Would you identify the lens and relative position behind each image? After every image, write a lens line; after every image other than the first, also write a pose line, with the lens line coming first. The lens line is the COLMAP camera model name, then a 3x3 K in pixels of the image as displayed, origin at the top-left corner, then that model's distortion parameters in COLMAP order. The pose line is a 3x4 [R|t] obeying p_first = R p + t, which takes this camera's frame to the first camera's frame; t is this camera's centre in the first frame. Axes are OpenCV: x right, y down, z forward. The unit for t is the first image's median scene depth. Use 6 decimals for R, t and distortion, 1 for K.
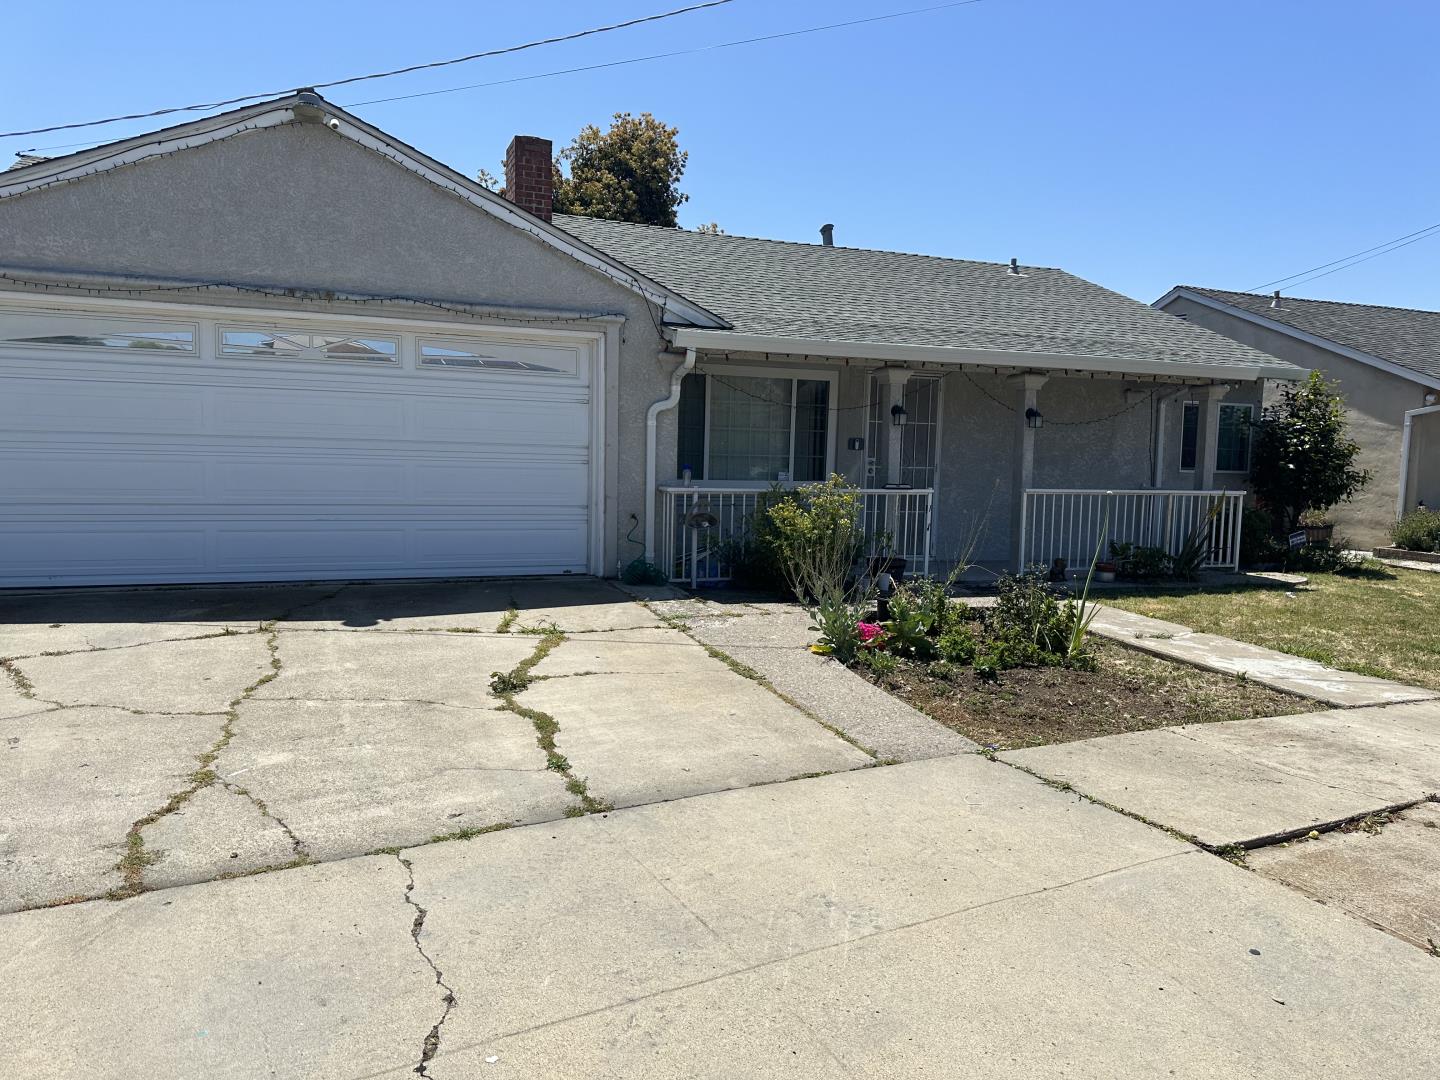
lens RADIAL K [[1013.3, 0, 718.7], [0, 1013.3, 547.3], [0, 0, 1]] dist [0.096183, -0.134864]
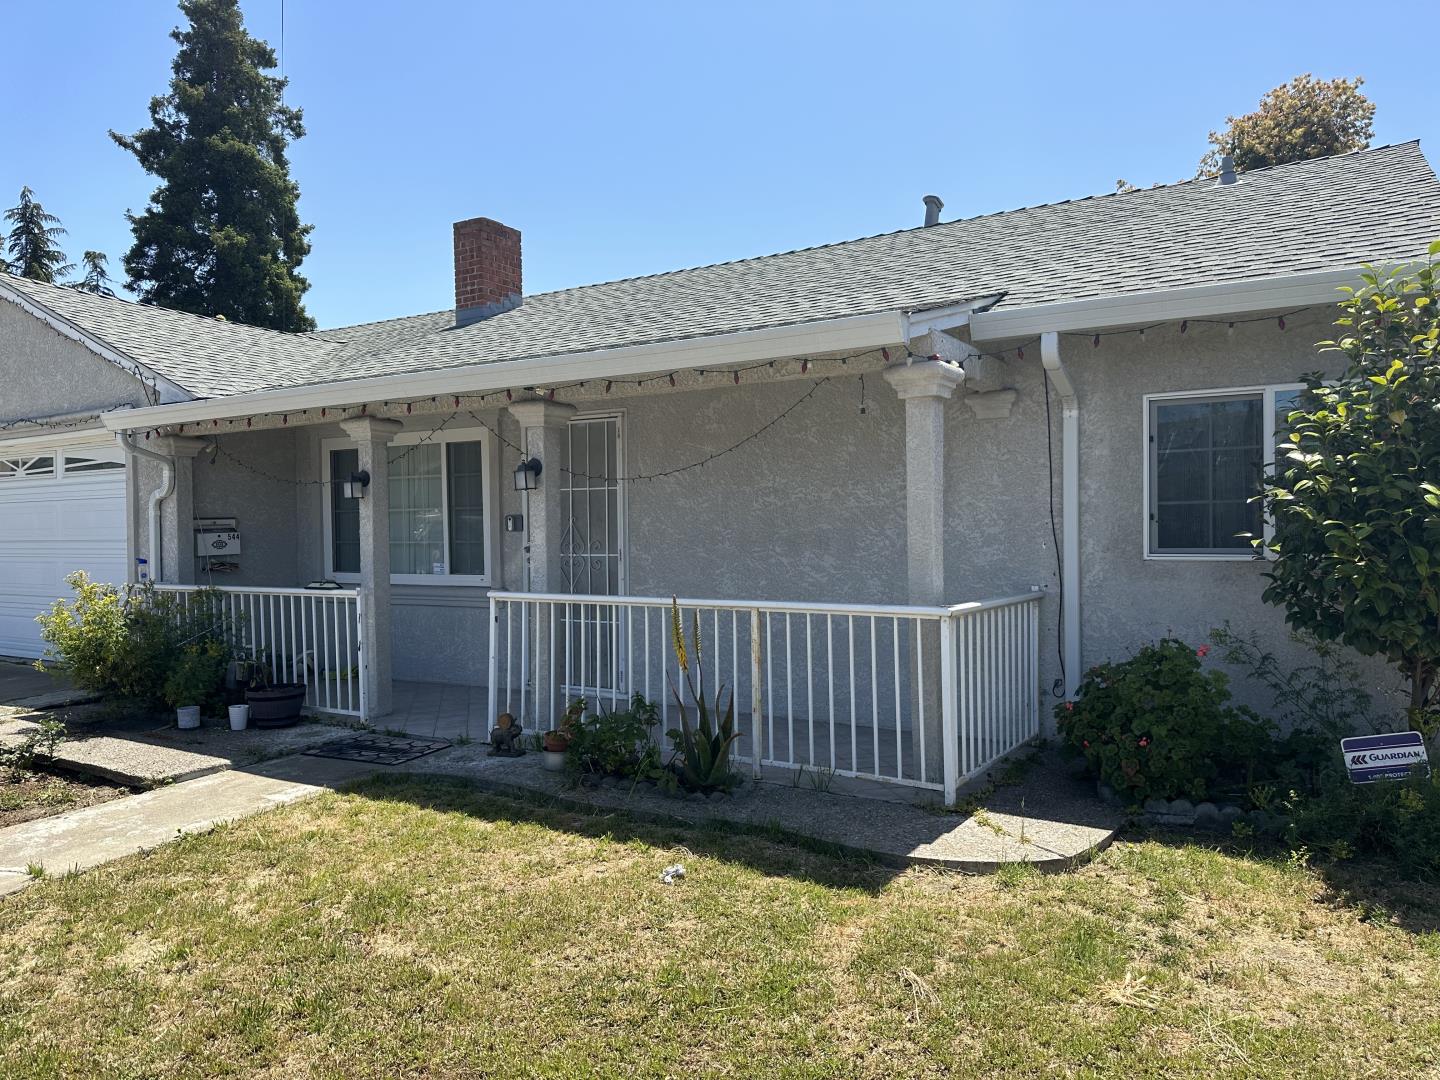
lens RADIAL K [[1013.3, 0, 718.7], [0, 1013.3, 547.3], [0, 0, 1]] dist [0.096183, -0.134864]
pose [[0.593919, -0.009457, -0.804469, 0.781348], [-0.045985, 0.997897, -0.045681, -0.056910], [0.803209, 0.064124, 0.592235, 0.675164]]
